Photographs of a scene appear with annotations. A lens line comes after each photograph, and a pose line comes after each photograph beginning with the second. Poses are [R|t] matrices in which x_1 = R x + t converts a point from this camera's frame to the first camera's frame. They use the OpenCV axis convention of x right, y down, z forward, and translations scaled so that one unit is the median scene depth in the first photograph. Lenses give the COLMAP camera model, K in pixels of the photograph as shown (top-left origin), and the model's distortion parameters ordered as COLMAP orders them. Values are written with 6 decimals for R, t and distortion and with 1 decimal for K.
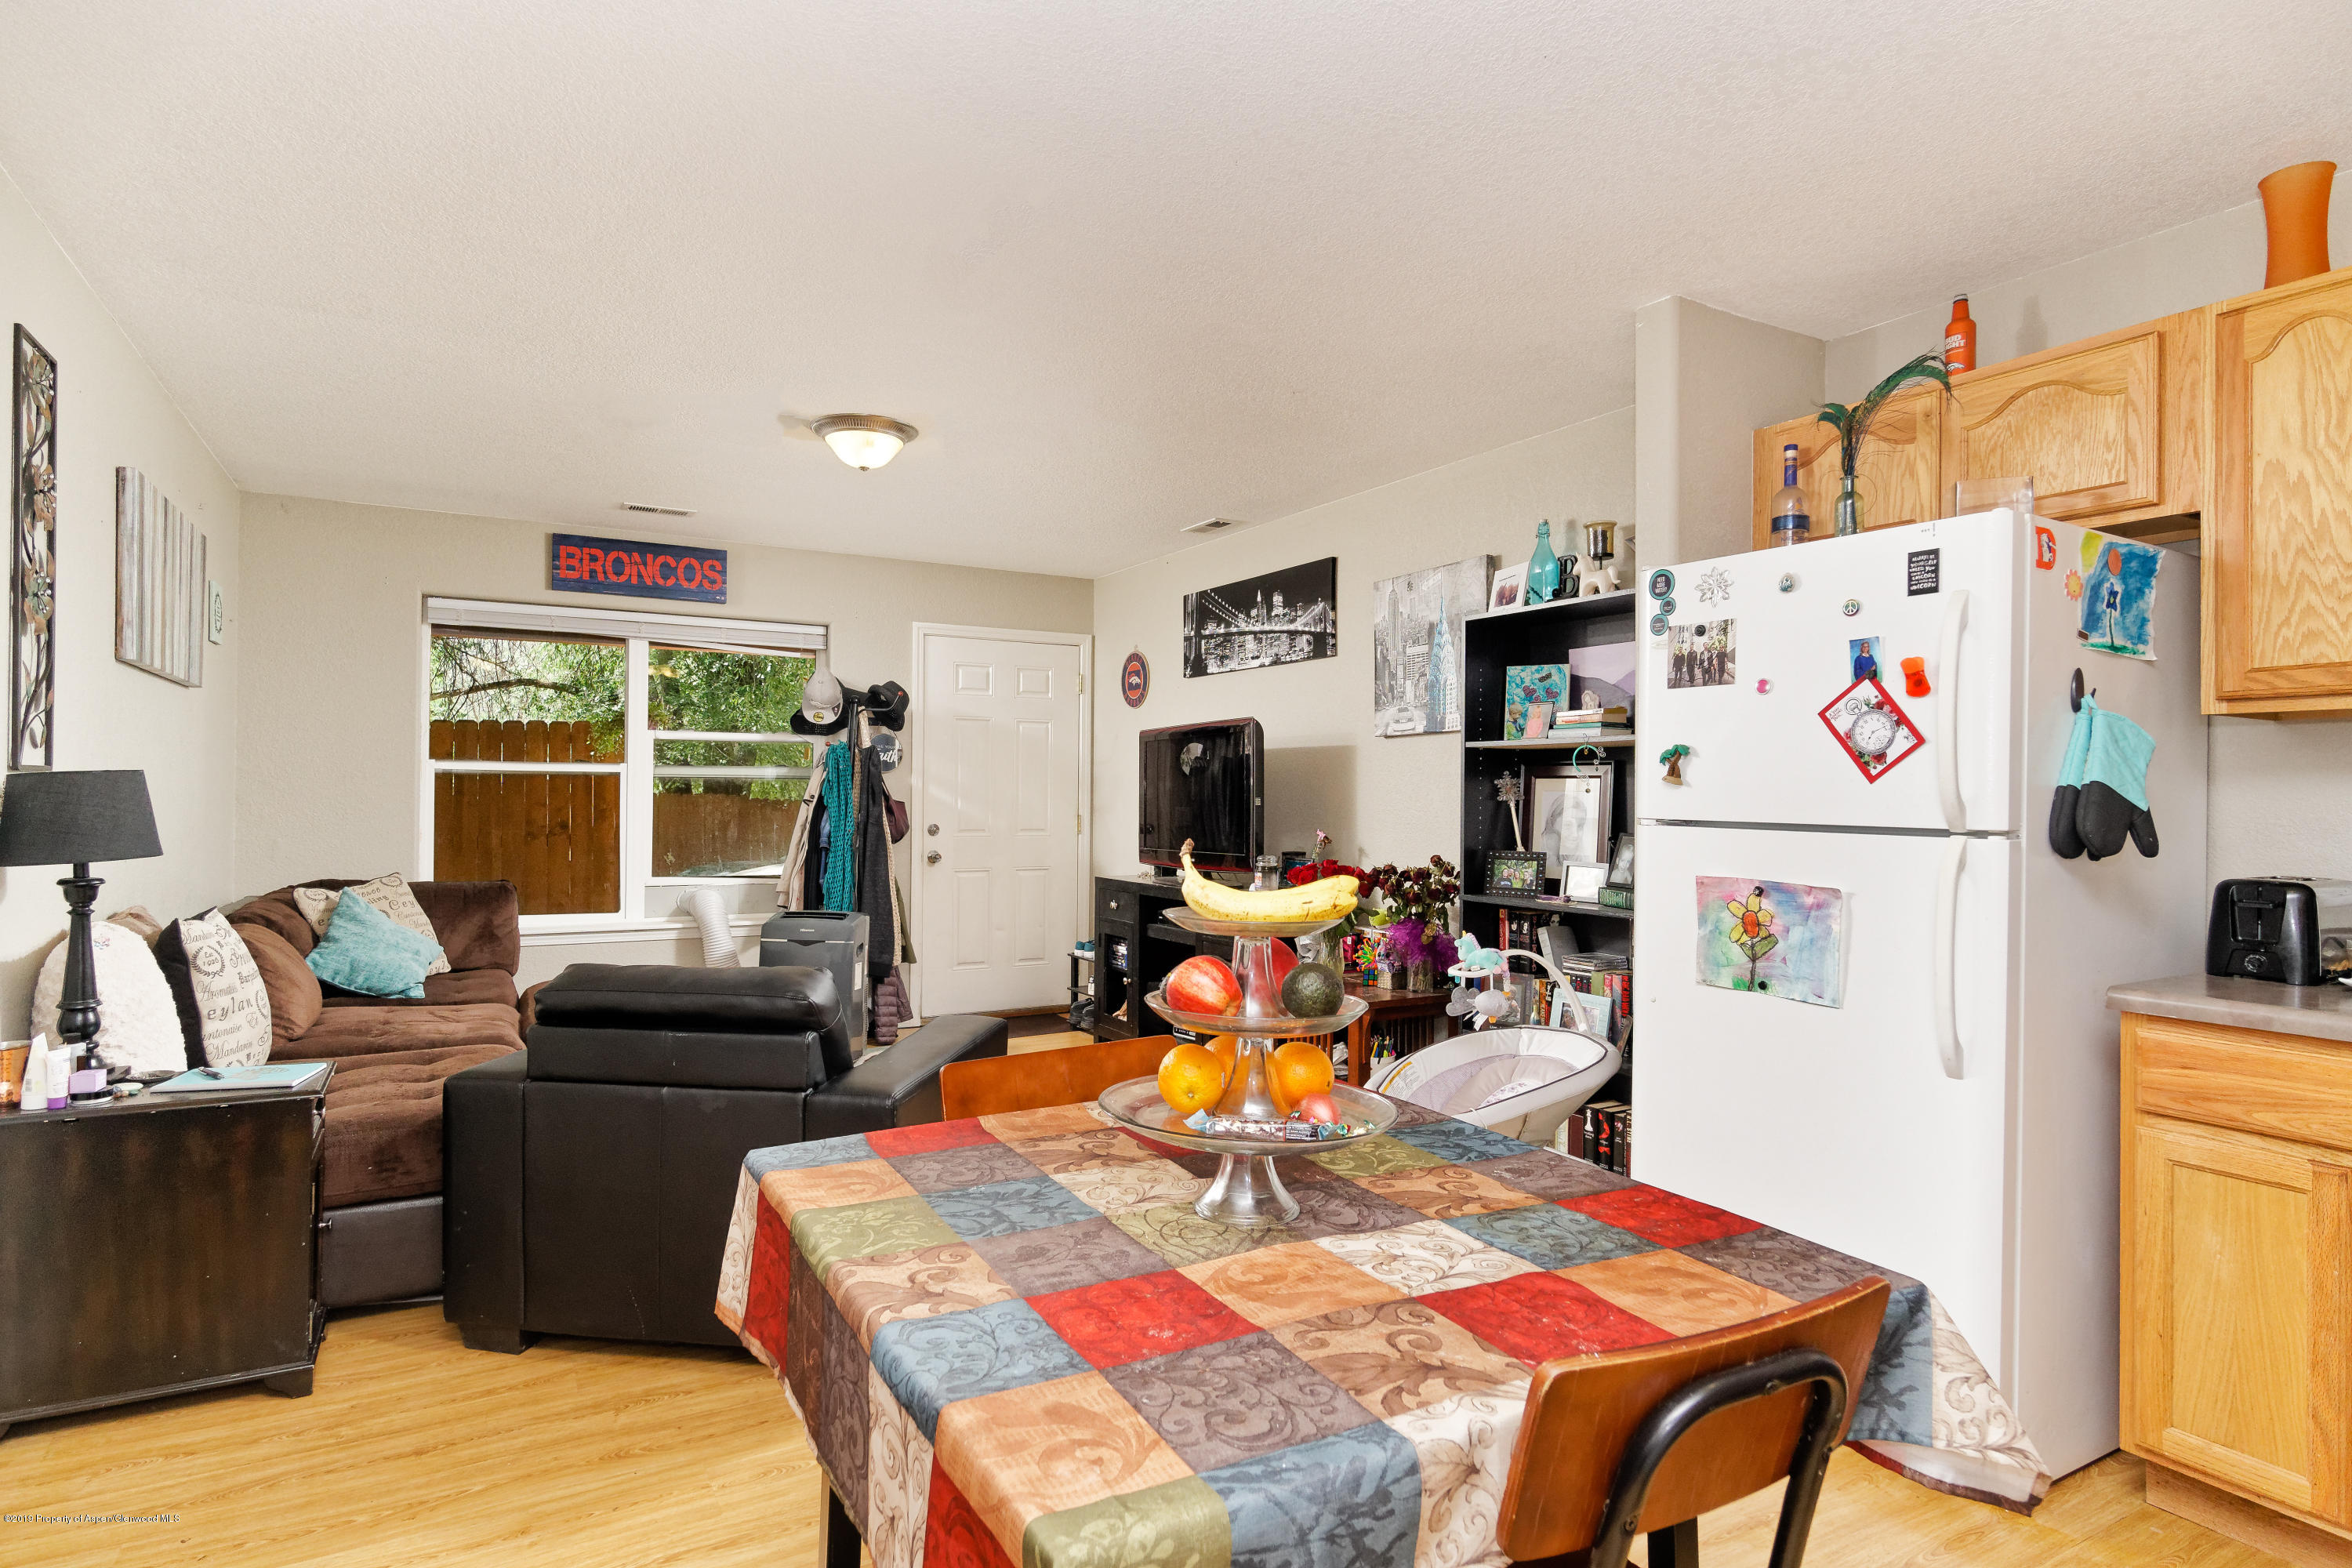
lens RADIAL K [[1211.6, 0, 1121.8], [0, 1211.6, 781.9], [0, 0, 1]] dist [-0.003589, -0.000662]
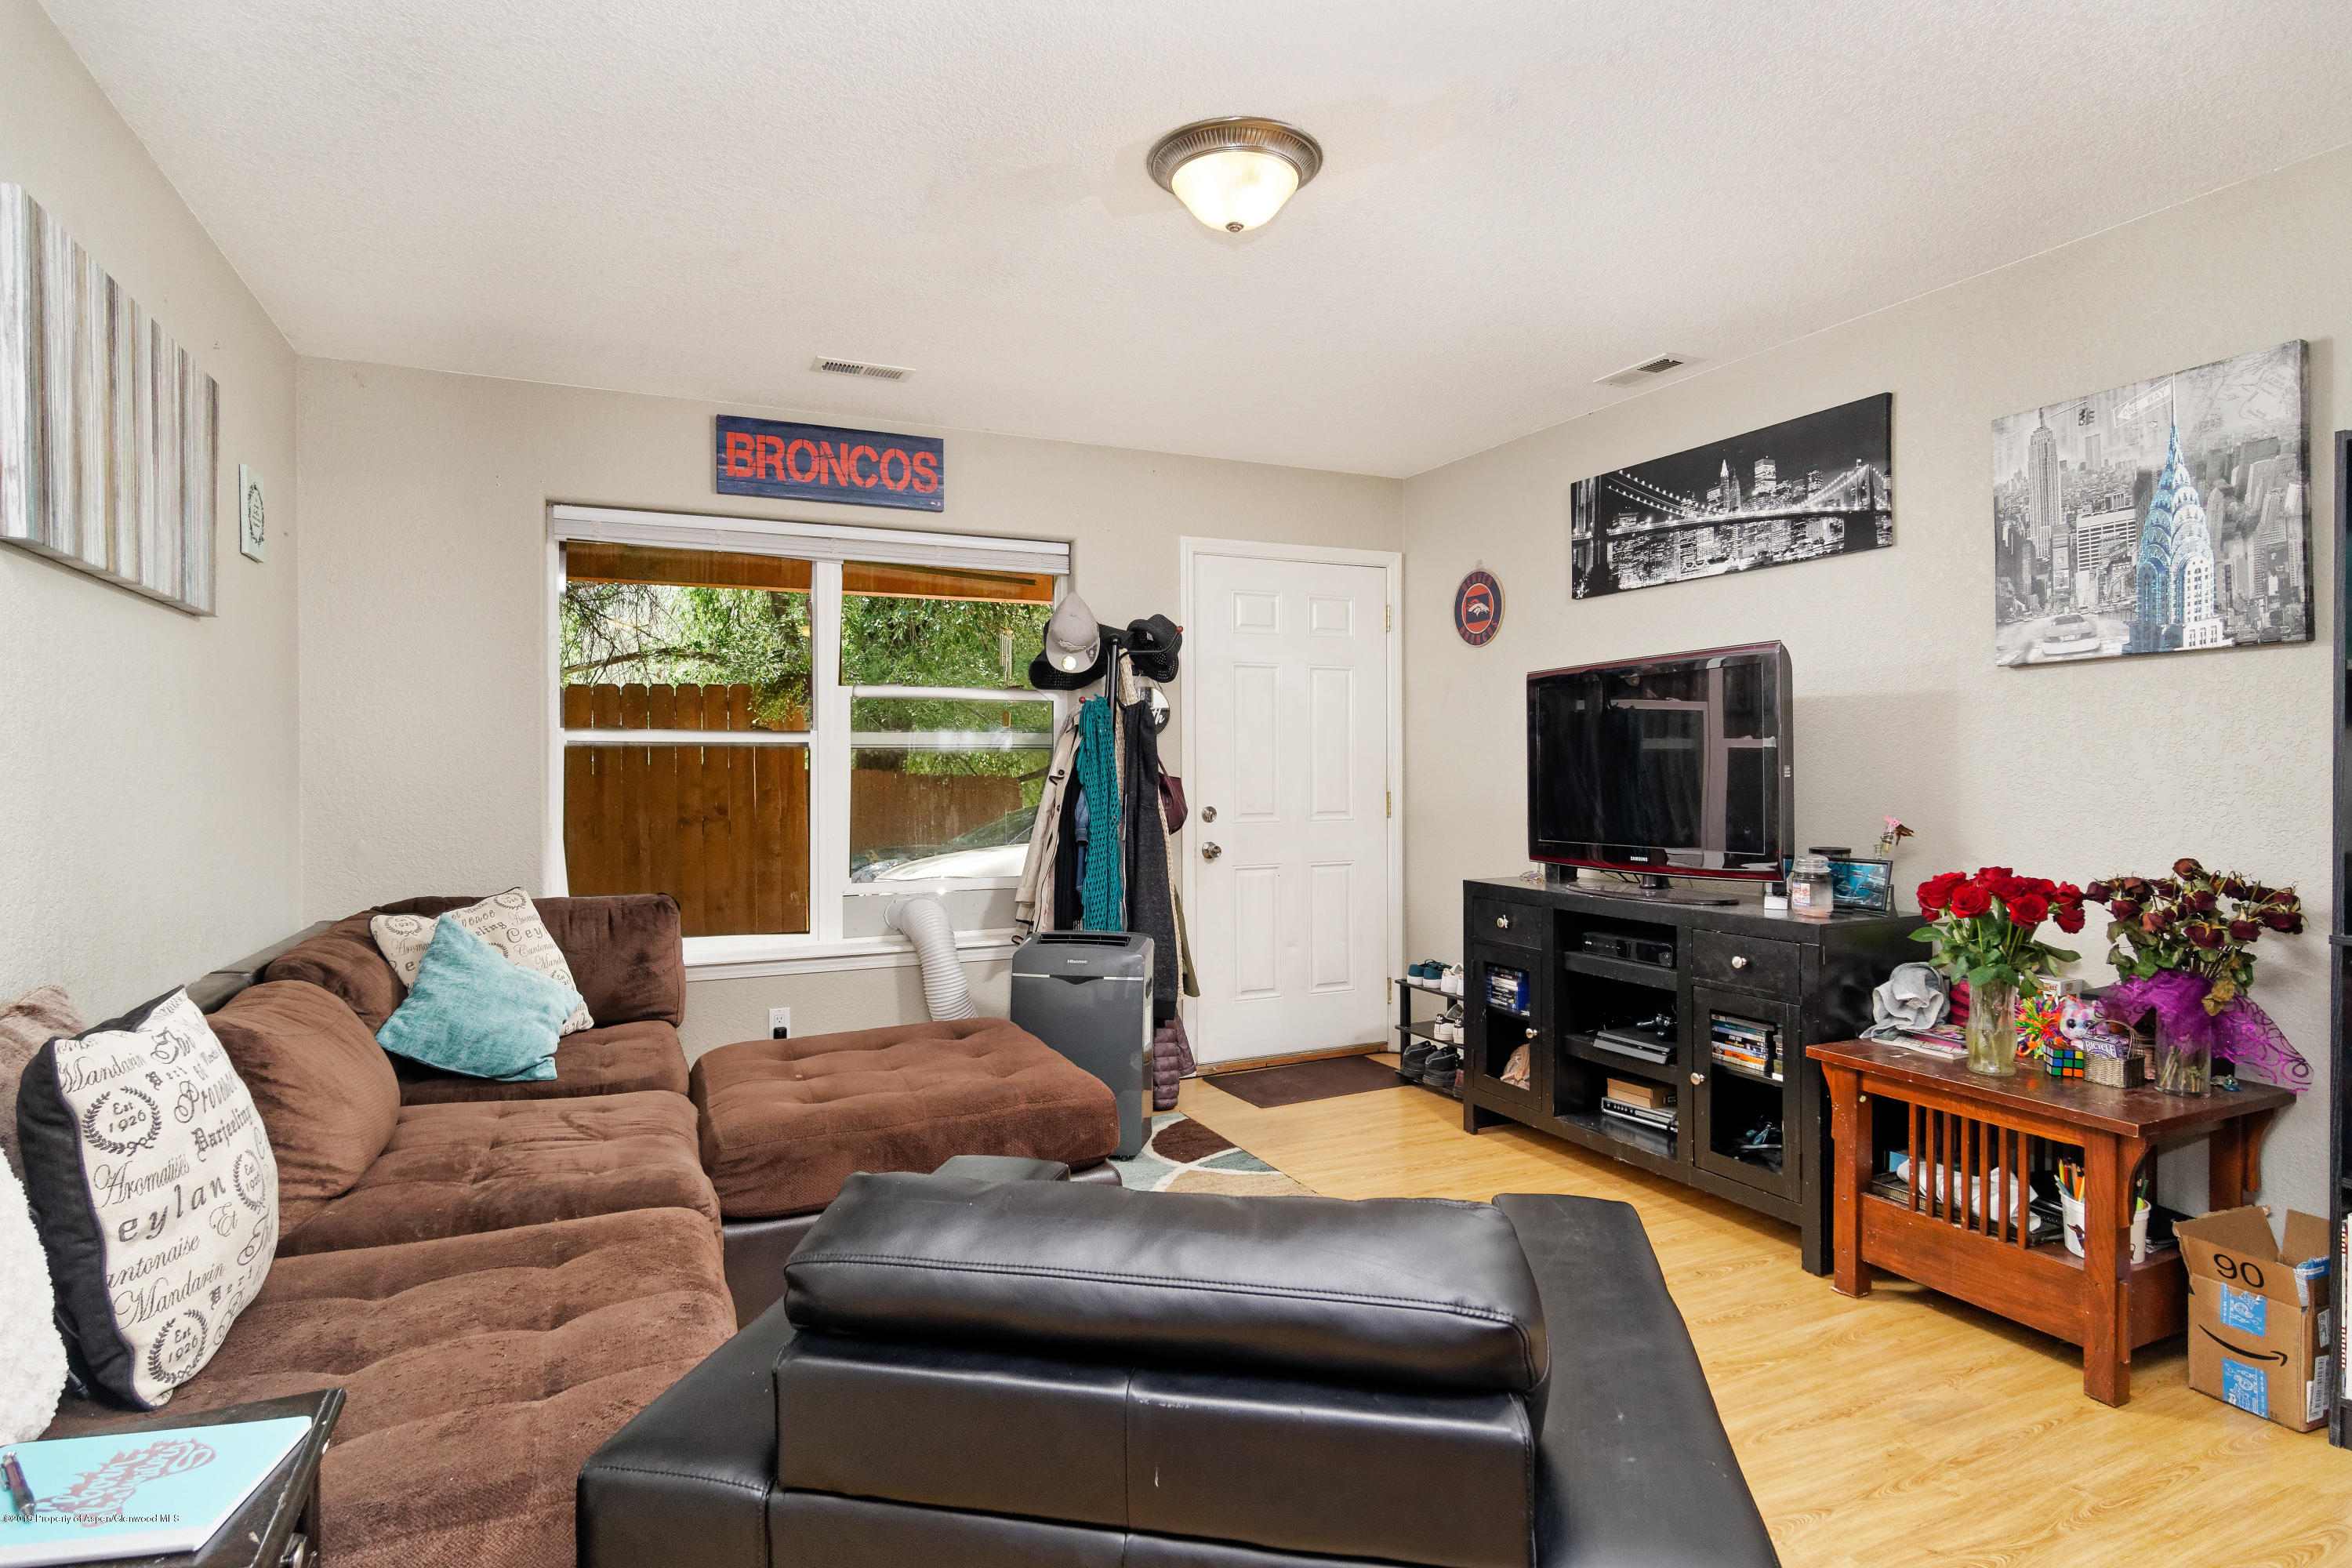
lens RADIAL K [[1199.1, 0, 1129.2], [0, 1199.1, 770.8], [0, 0, 1]] dist [-0.000447, 0.000265]
pose [[0.996329, -0.012263, -0.084725, -0.161363], [0.013492, 0.999812, 0.013951, 0.001898], [0.084538, -0.015043, 0.996307, 0.293655]]
